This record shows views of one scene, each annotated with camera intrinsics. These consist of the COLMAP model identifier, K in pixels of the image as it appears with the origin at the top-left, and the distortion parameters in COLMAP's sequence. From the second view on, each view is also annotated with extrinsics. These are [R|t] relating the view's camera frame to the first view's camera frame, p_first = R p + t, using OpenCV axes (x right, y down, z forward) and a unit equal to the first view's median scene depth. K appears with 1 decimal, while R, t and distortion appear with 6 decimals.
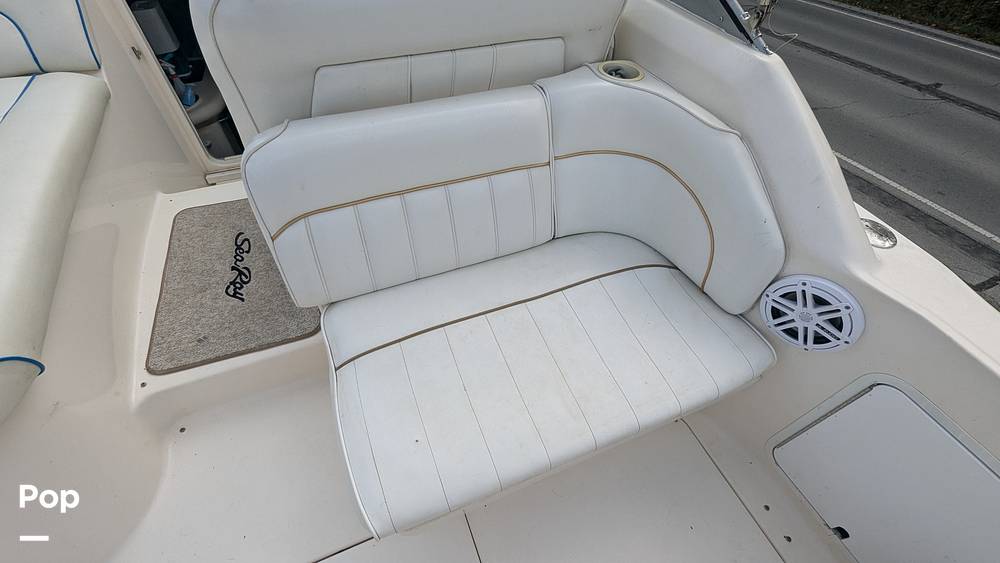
lens RADIAL K [[413.3, 0, 499.5], [0, 413.3, 293.1], [0, 0, 1]] dist [-0.001625, -0.000488]
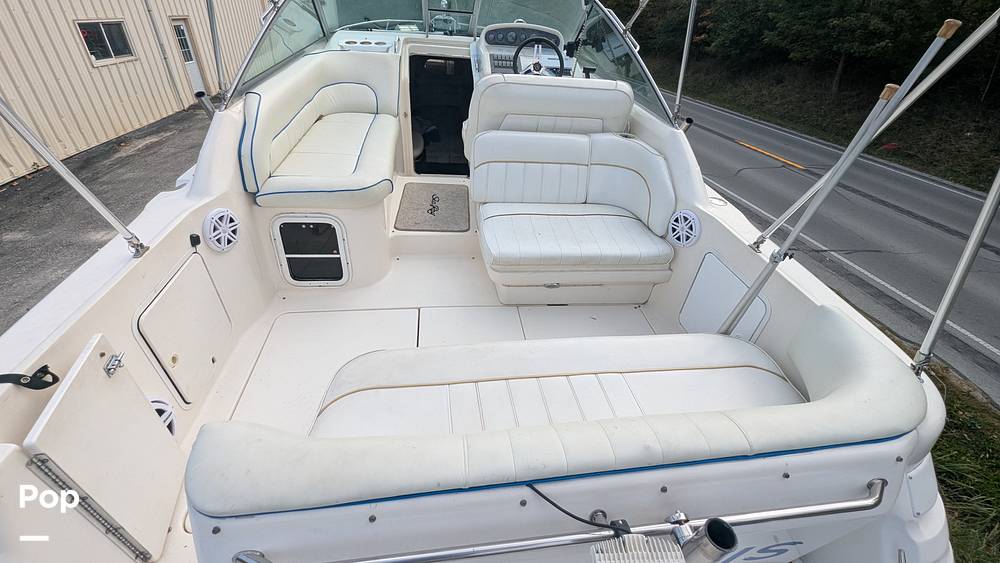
lens RADIAL K [[413.3, 0, 499.5], [0, 413.3, 293.1], [0, 0, 1]] dist [-0.001625, -0.000488]
pose [[0.963018, 0.190502, -0.190538, 0.192680], [-0.231813, 0.946247, -0.225565, 0.873265], [0.137325, 0.261393, 0.955414, -0.957394]]
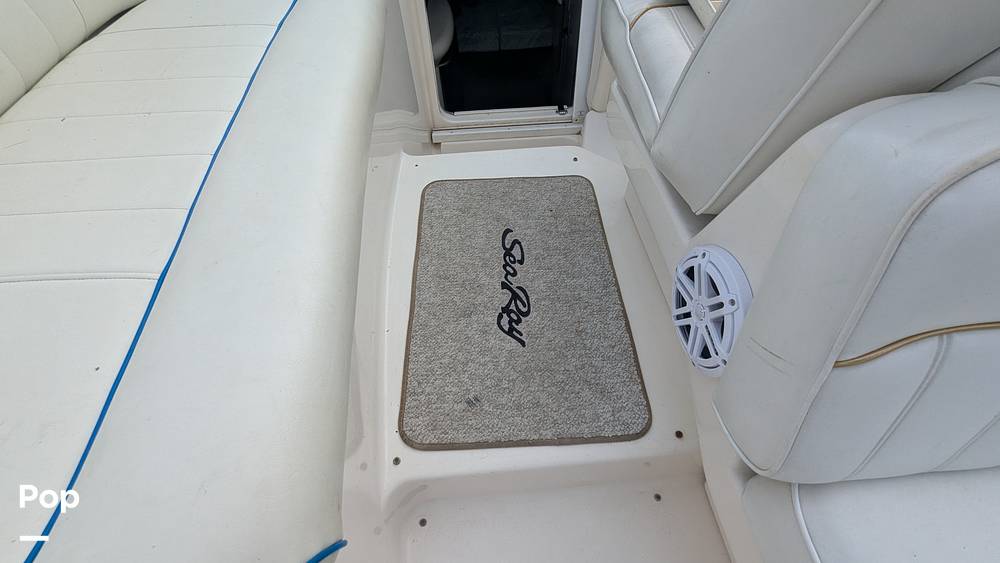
lens RADIAL K [[413.3, 0, 499.5], [0, 413.3, 293.1], [0, 0, 1]] dist [-0.001625, -0.000488]
pose [[0.951793, 0.216145, -0.217652, -0.586426], [-0.201043, 0.975480, 0.089561, -0.126874], [0.231673, -0.041486, 0.971909, 0.383785]]
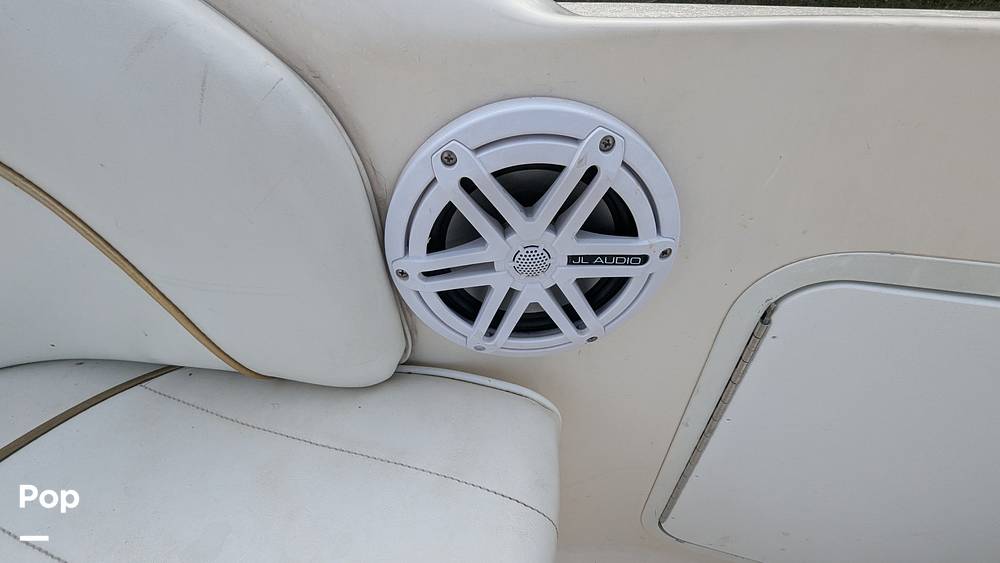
lens RADIAL K [[413.3, 0, 499.5], [0, 413.3, 293.1], [0, 0, 1]] dist [-0.001625, -0.000488]
pose [[0.626786, -0.540093, 0.561639, 0.408481], [0.633681, 0.772759, 0.035930, 0.037990], [-0.453418, 0.333380, 0.826602, 0.575628]]
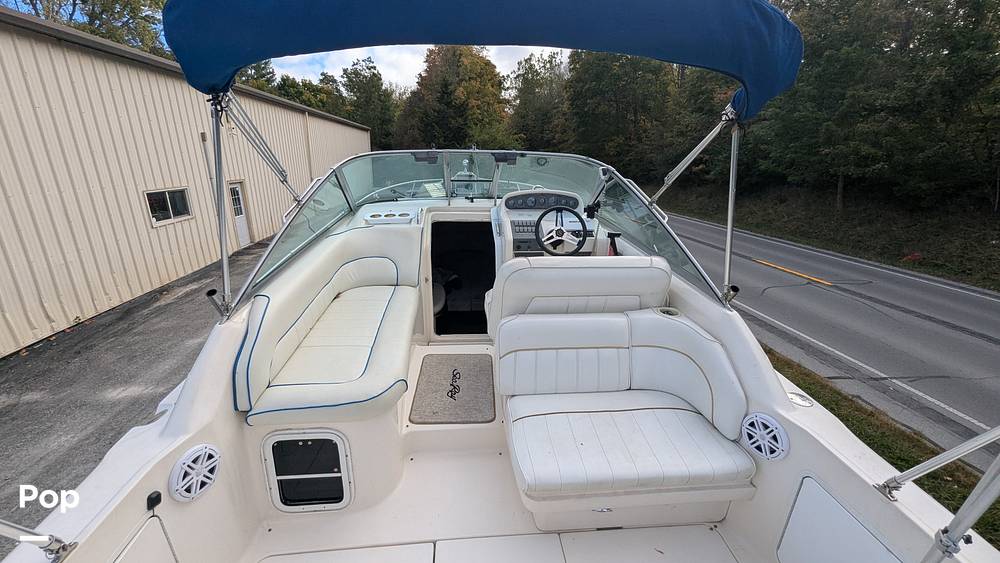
lens RADIAL K [[413.3, 0, 499.5], [0, 413.3, 293.1], [0, 0, 1]] dist [-0.001625, -0.000488]
pose [[0.955043, 0.094267, -0.281081, 0.051066], [-0.221222, 0.857778, -0.463981, 0.468819], [0.197366, 0.505303, 0.840069, -0.845593]]
